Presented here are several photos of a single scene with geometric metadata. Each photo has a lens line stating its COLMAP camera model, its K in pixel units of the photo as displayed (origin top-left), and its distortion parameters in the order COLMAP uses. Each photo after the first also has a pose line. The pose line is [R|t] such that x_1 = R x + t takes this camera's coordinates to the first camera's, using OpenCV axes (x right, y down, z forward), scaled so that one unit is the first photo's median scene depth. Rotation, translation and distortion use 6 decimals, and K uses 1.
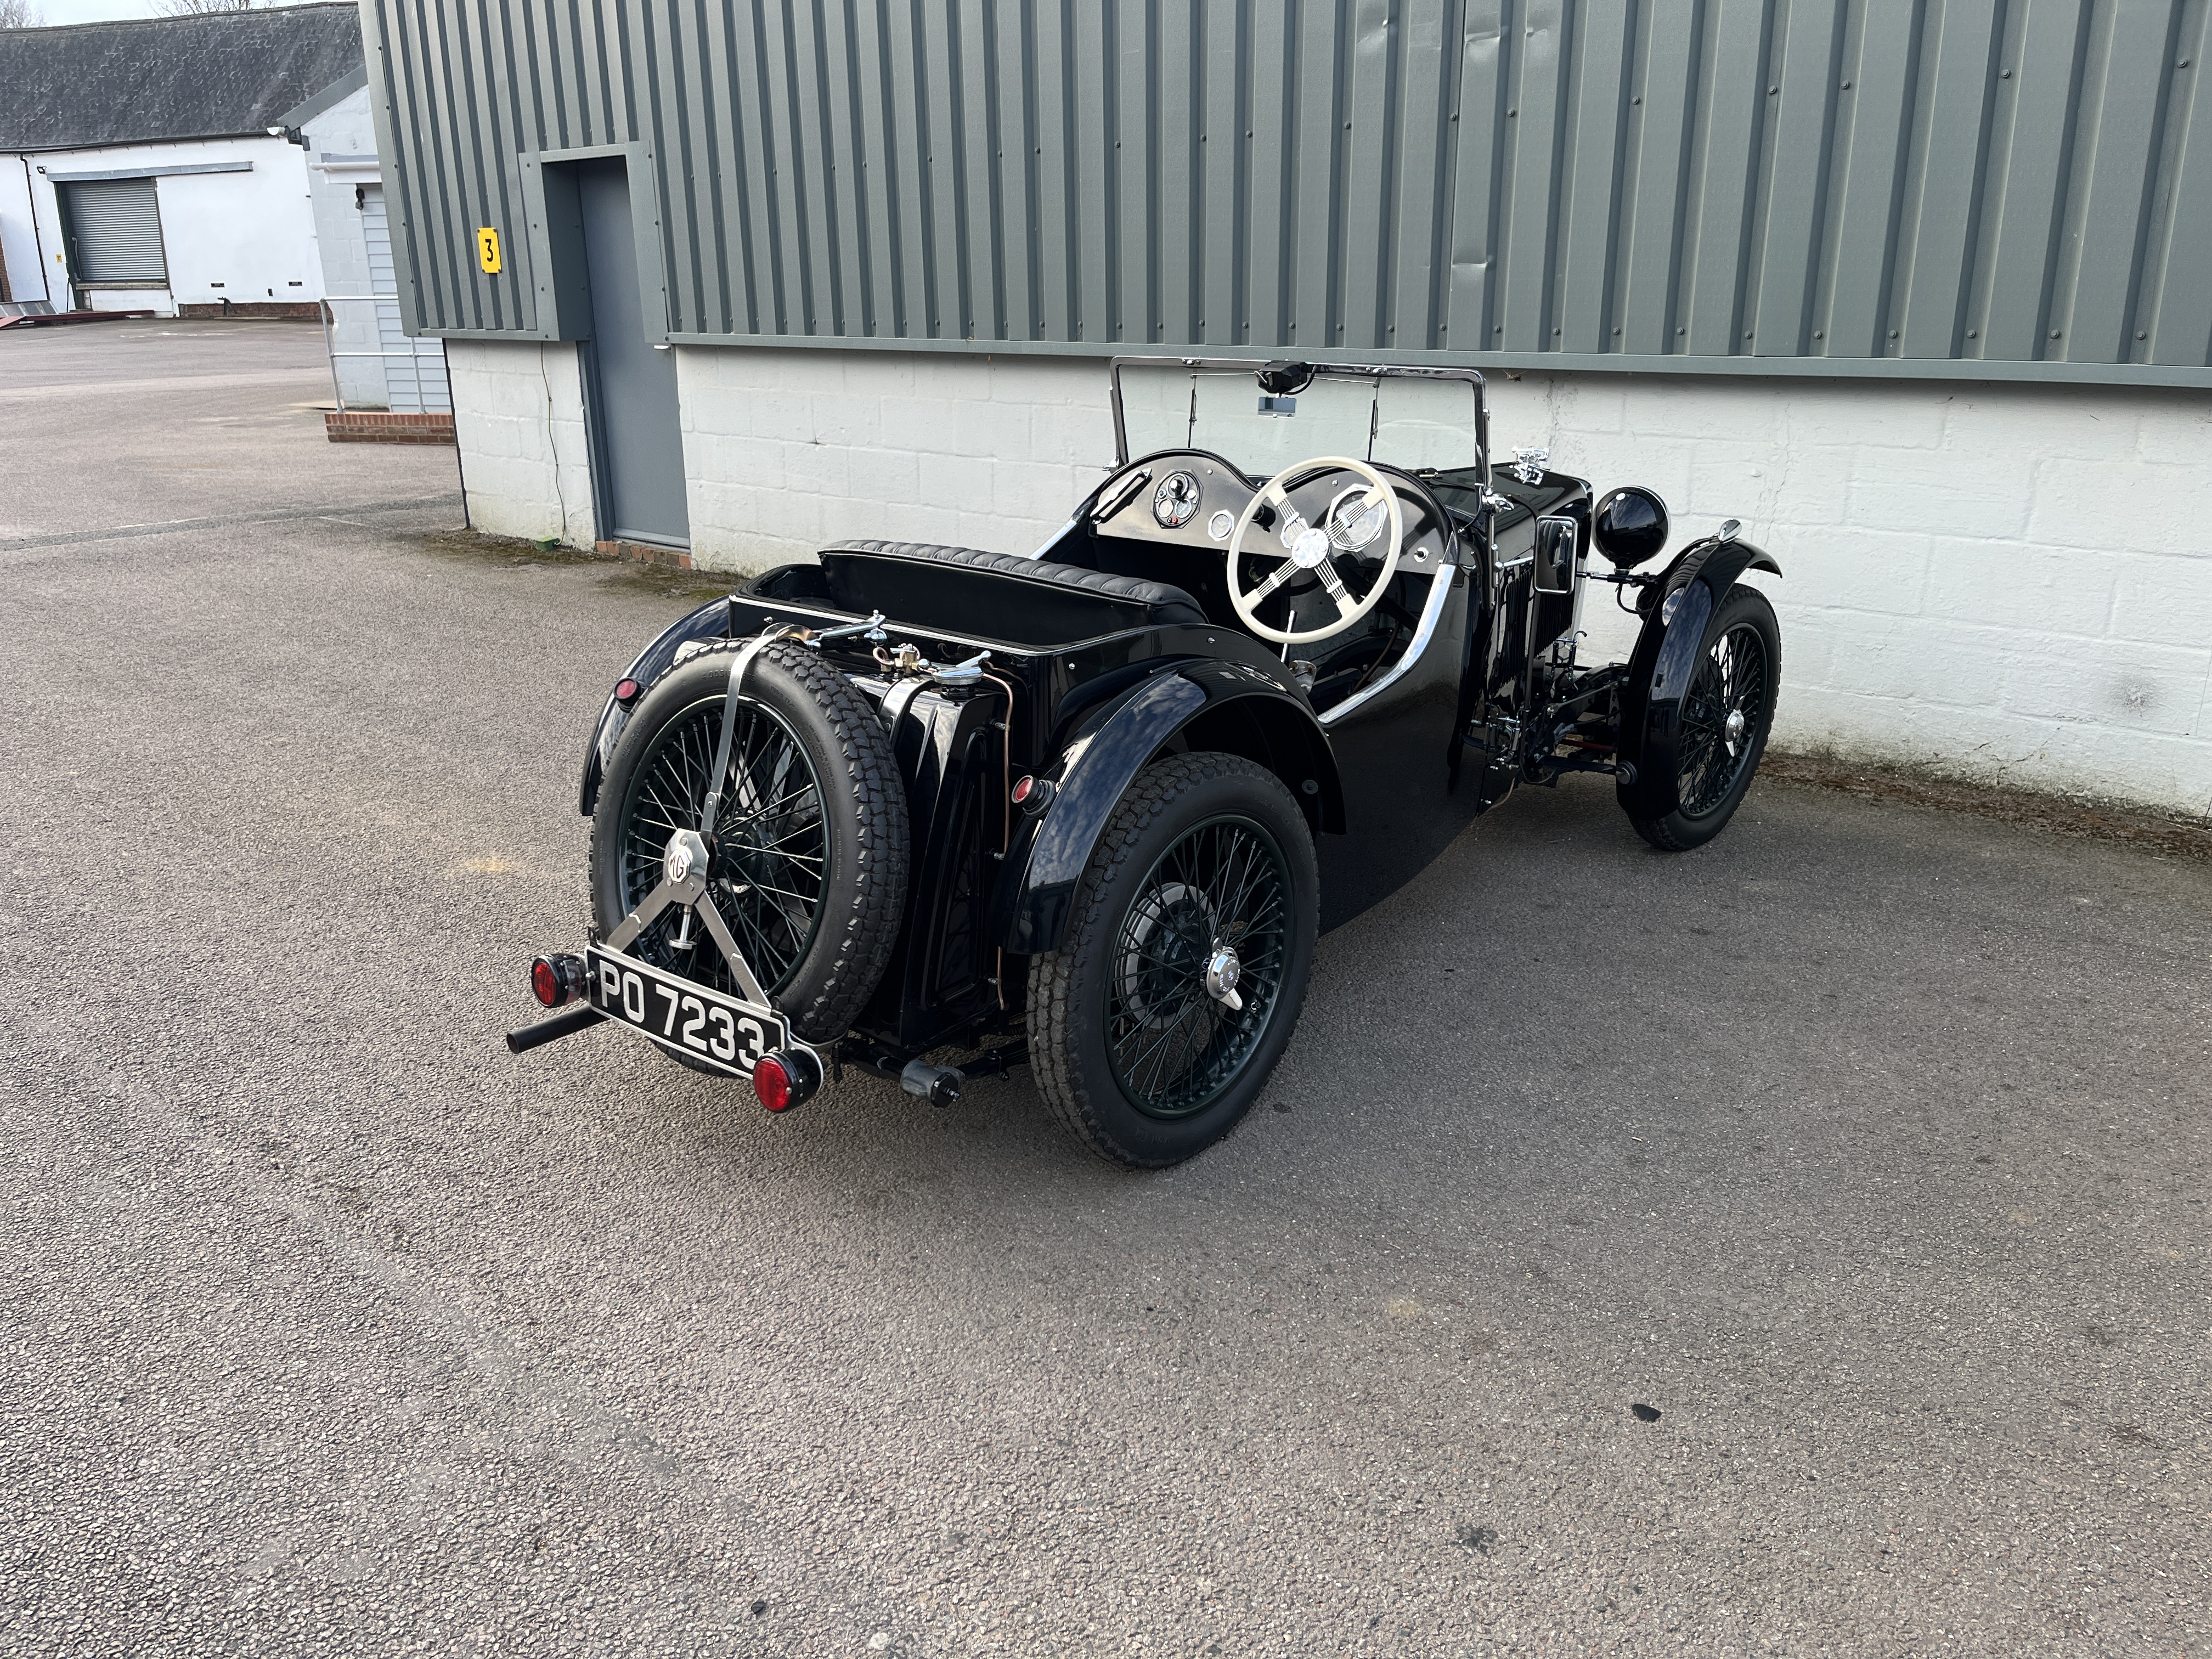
lens RADIAL K [[1671.9, 0, 1099.4], [0, 1671.9, 832.8], [0, 0, 1]] dist [0.066456, -0.097398]
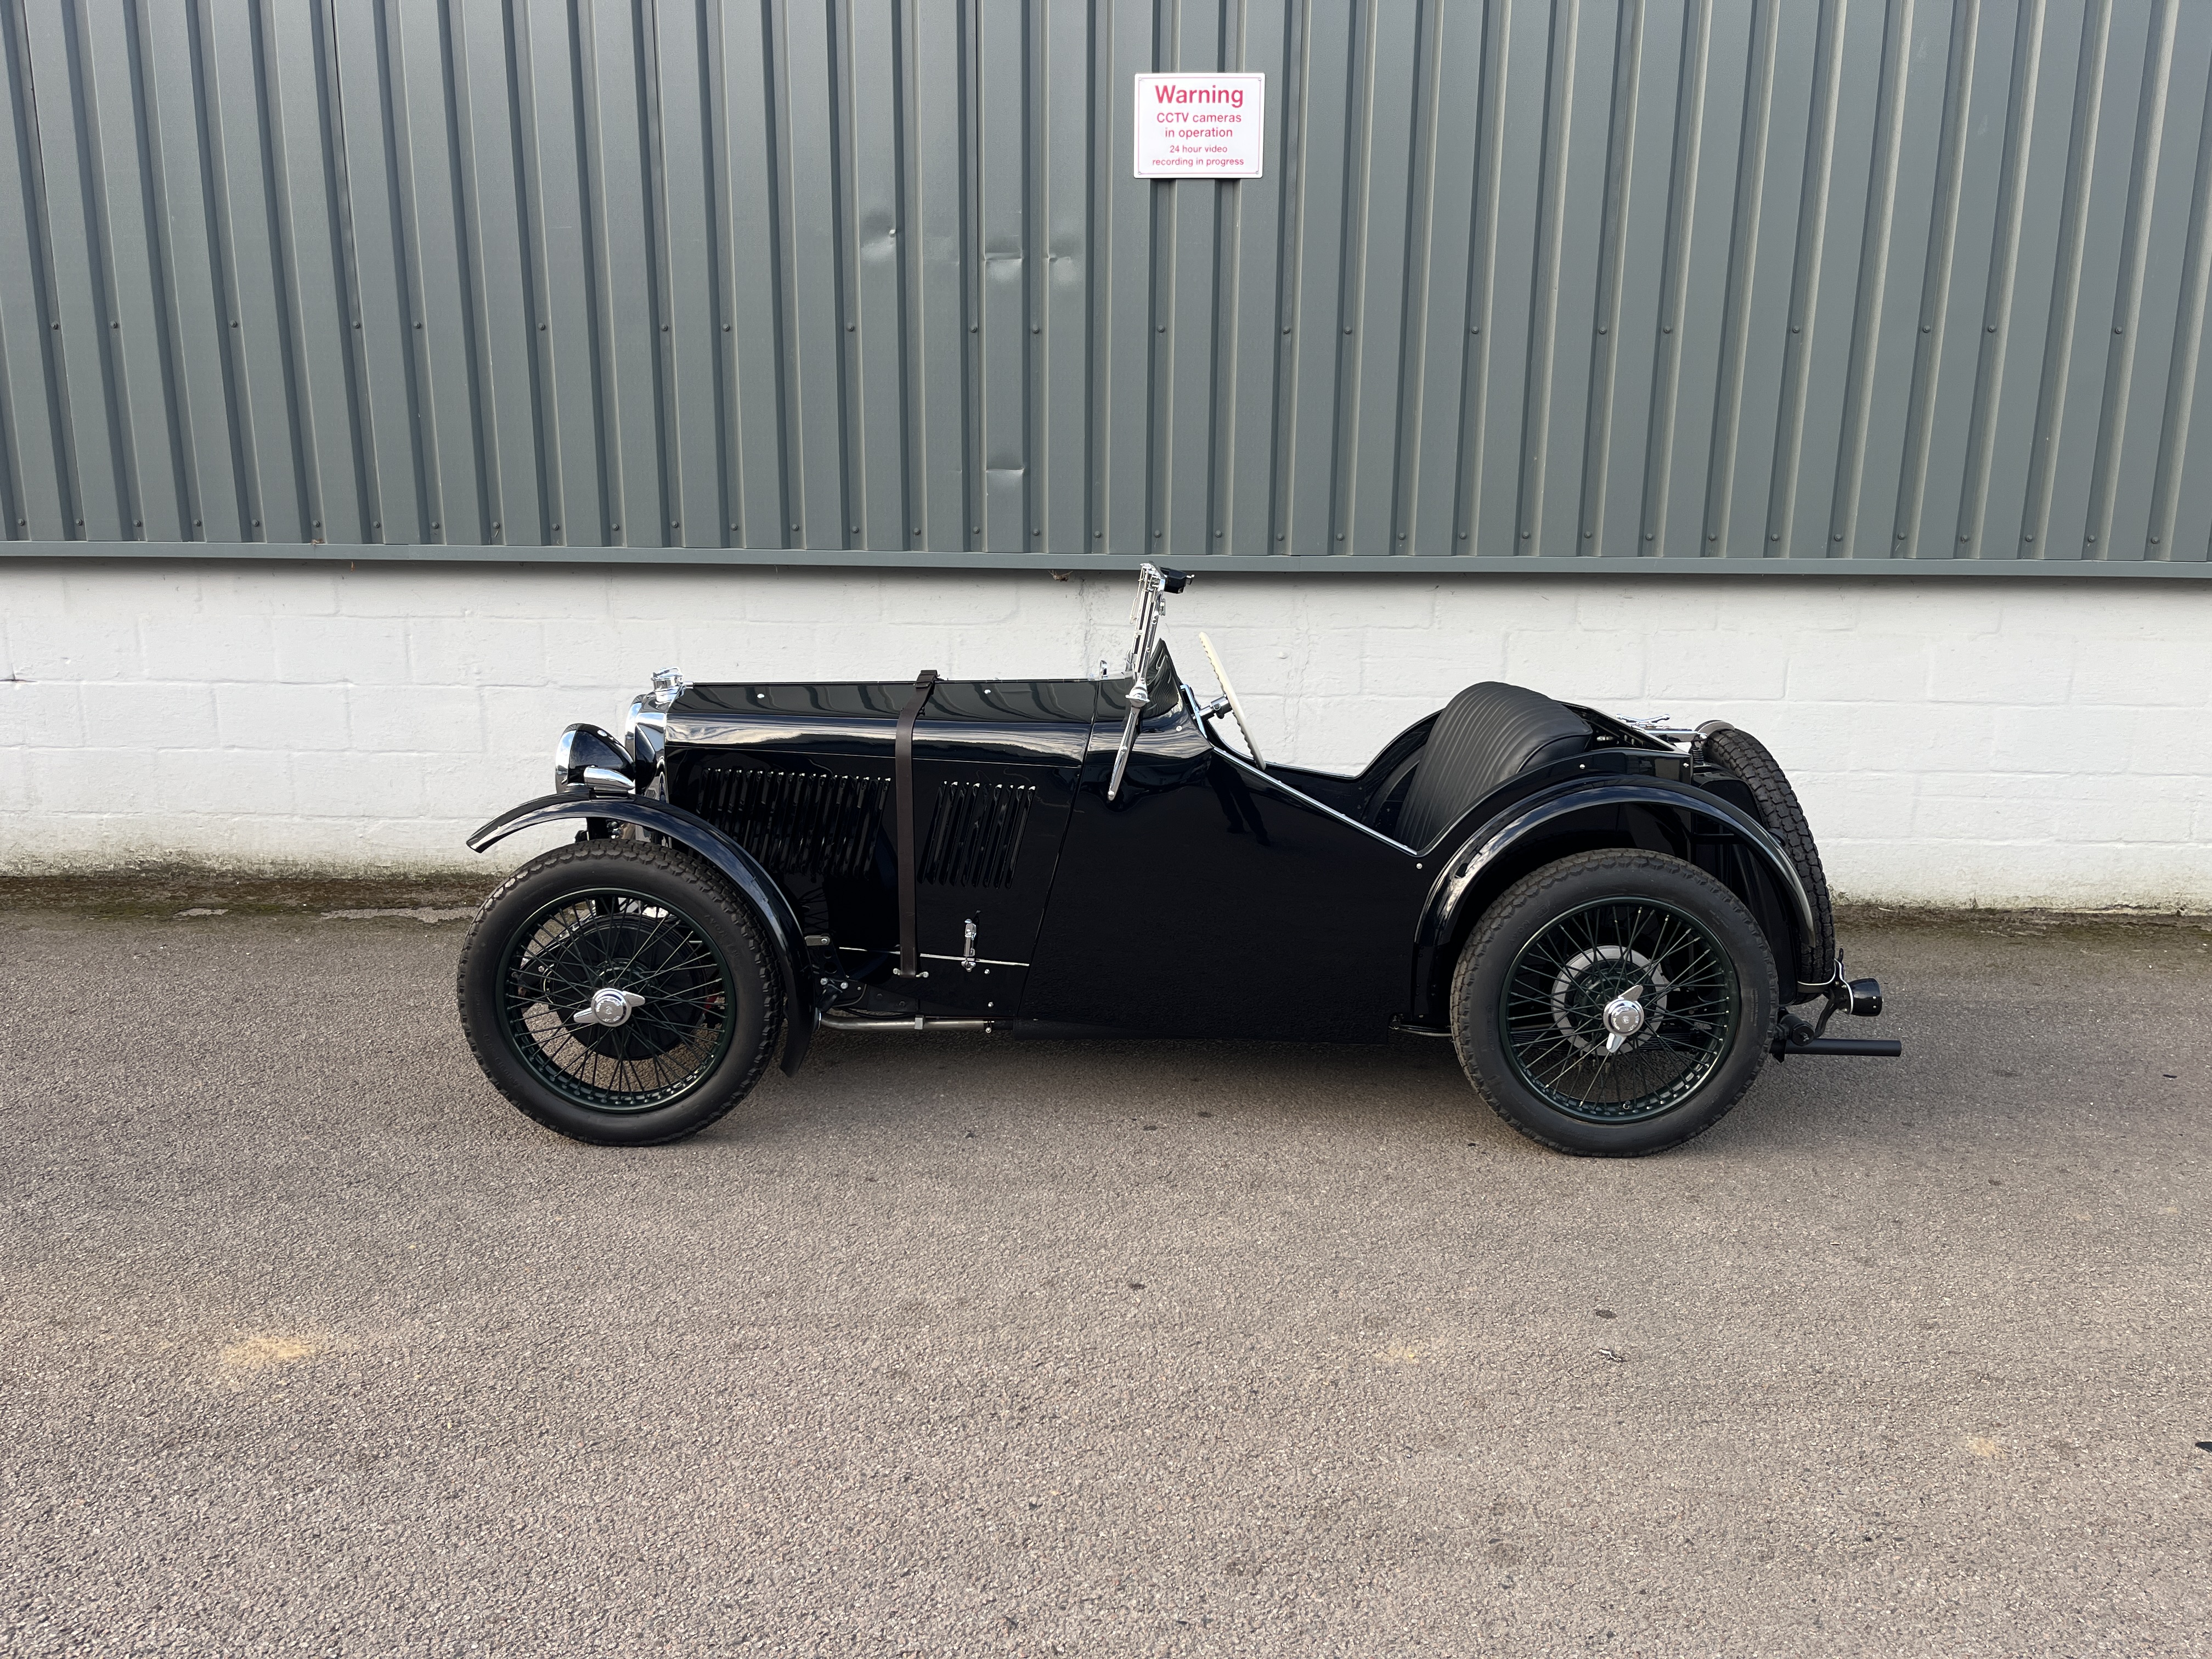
lens RADIAL K [[1671.9, 0, 1105.0], [0, 1671.9, 836.3], [0, 0, 1]] dist [0.066456, -0.097398]
pose [[0.770678, -0.129057, 0.624018, -0.468012], [0.185810, 0.982233, -0.026338, -0.095466], [-0.609532, 0.136247, 0.780966, 0.232833]]
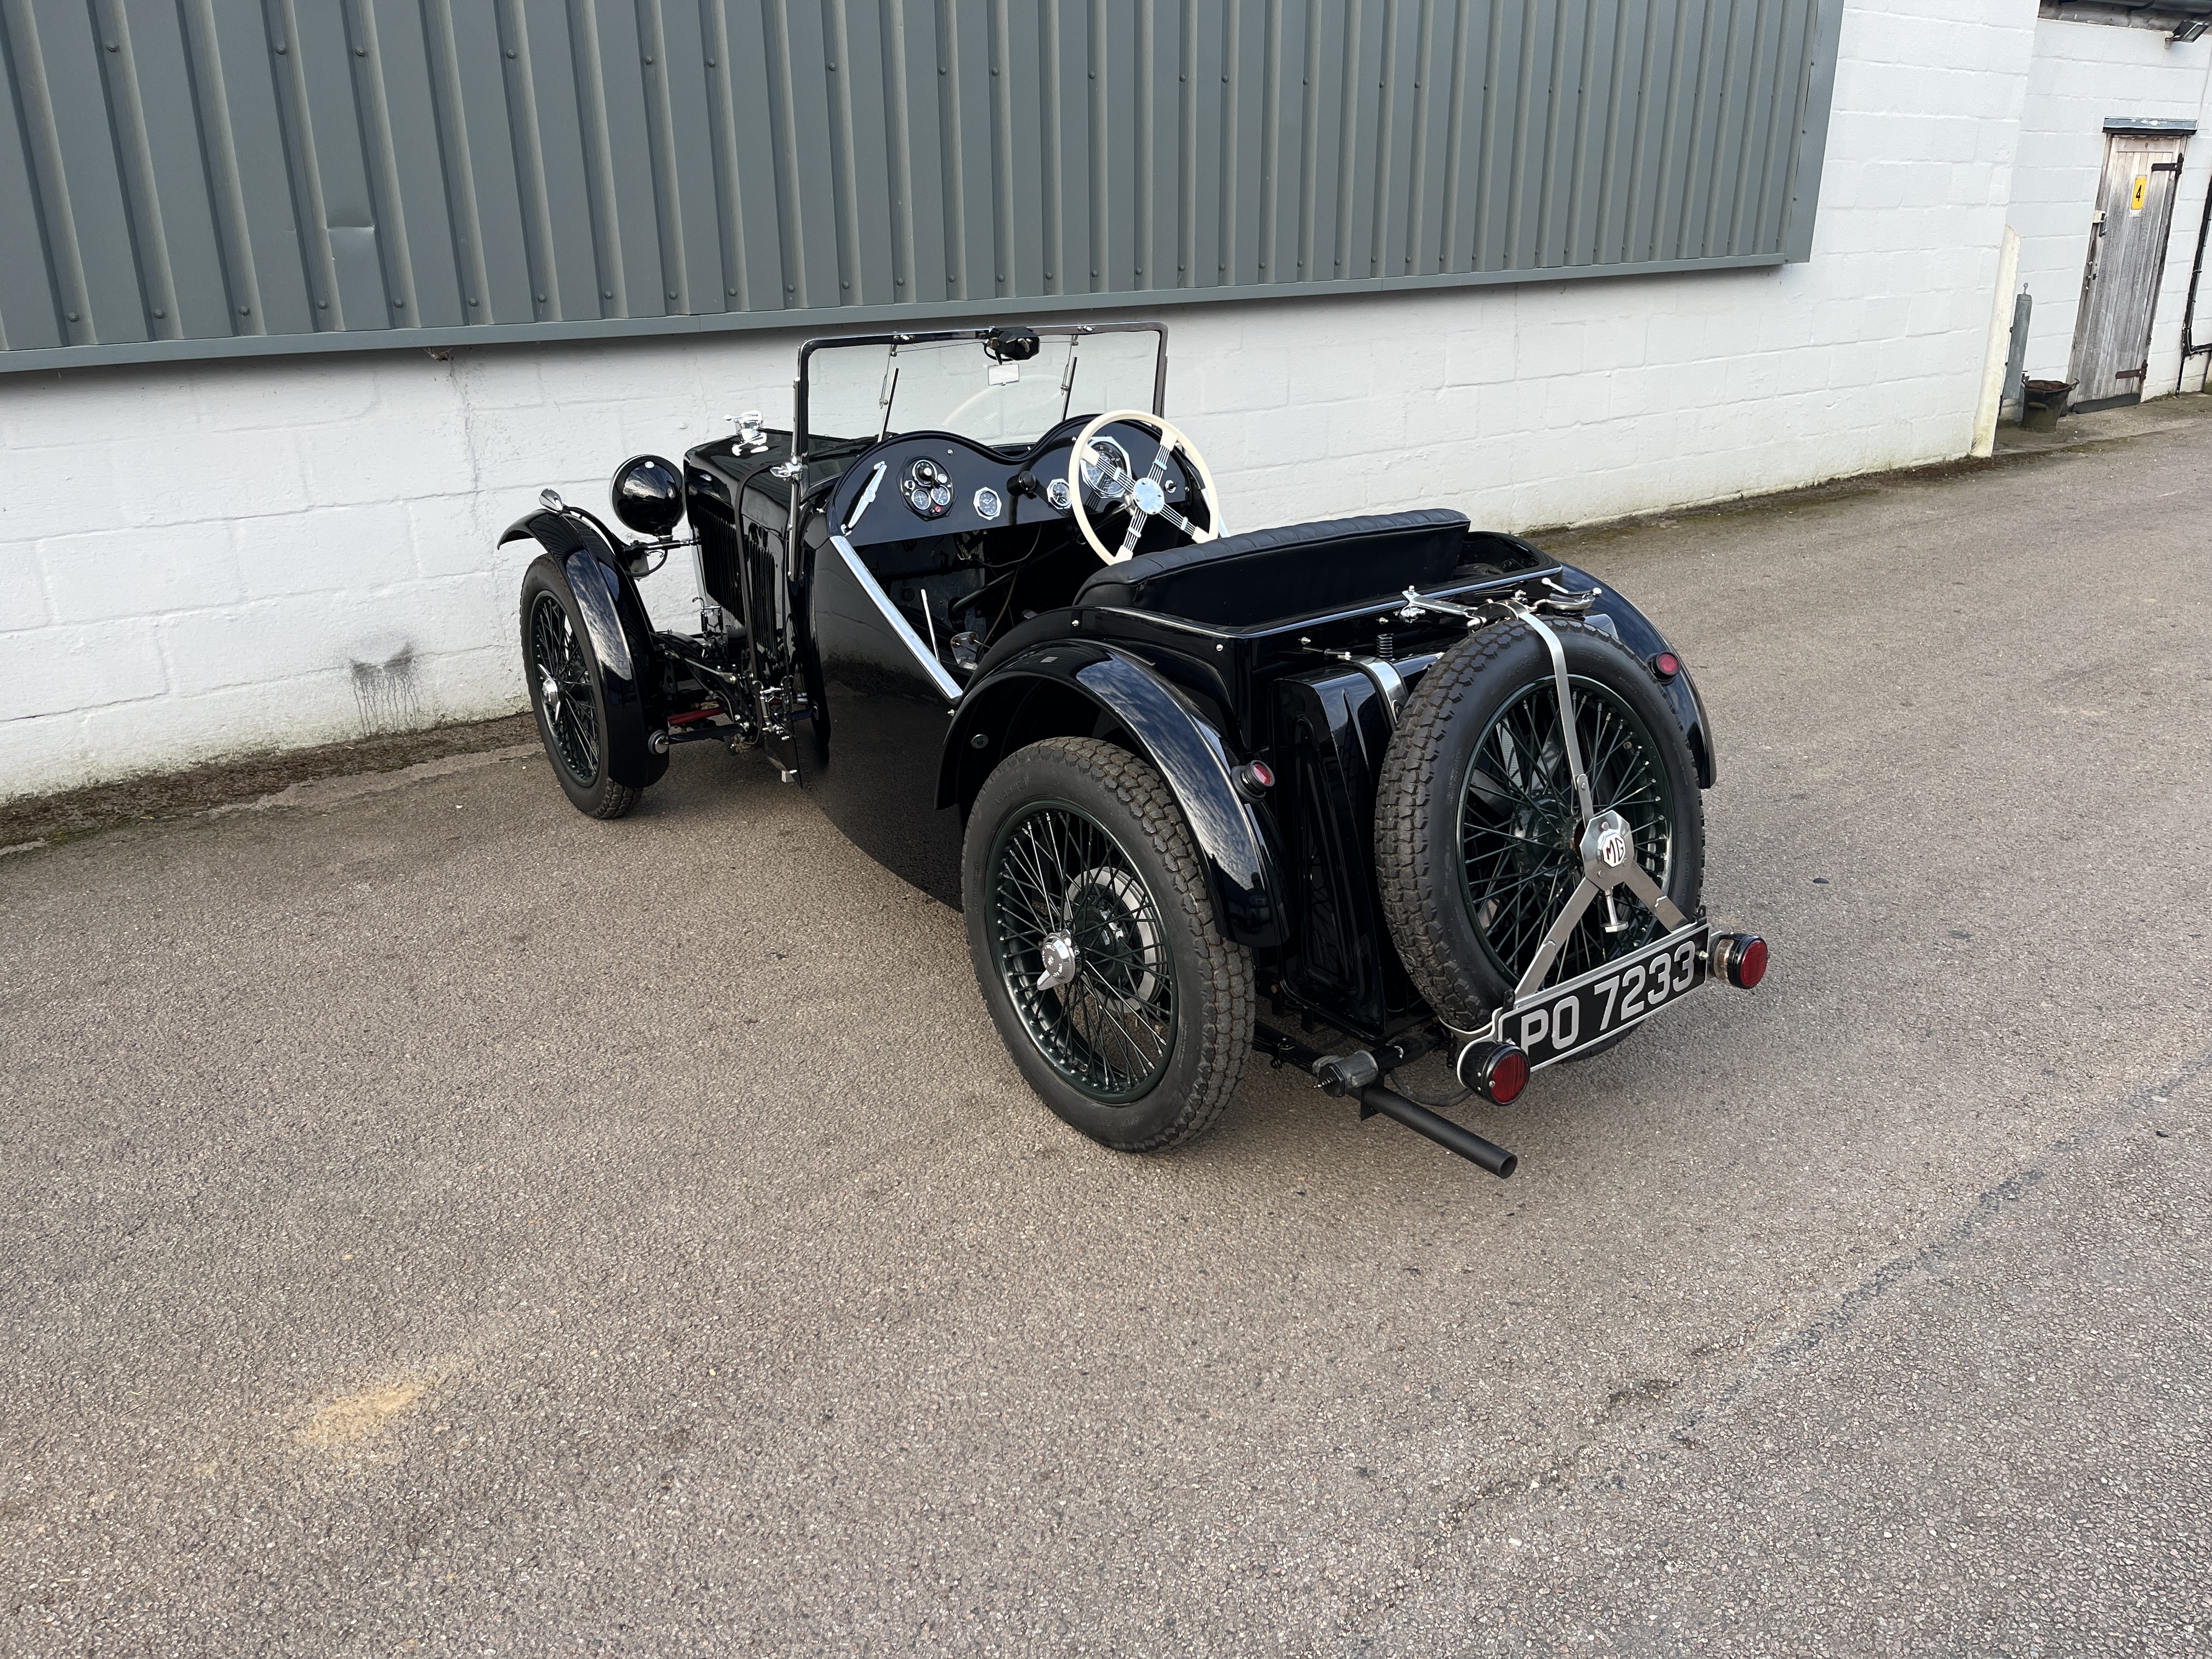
lens RADIAL K [[1671.9, 0, 1096.6], [0, 1671.9, 833.4], [0, 0, 1]] dist [0.066456, -0.097398]
pose [[0.208852, -0.338466, 0.917508, -0.685952], [0.319256, 0.910394, 0.263169, -0.194378], [-0.924368, 0.237956, 0.298195, 0.558091]]
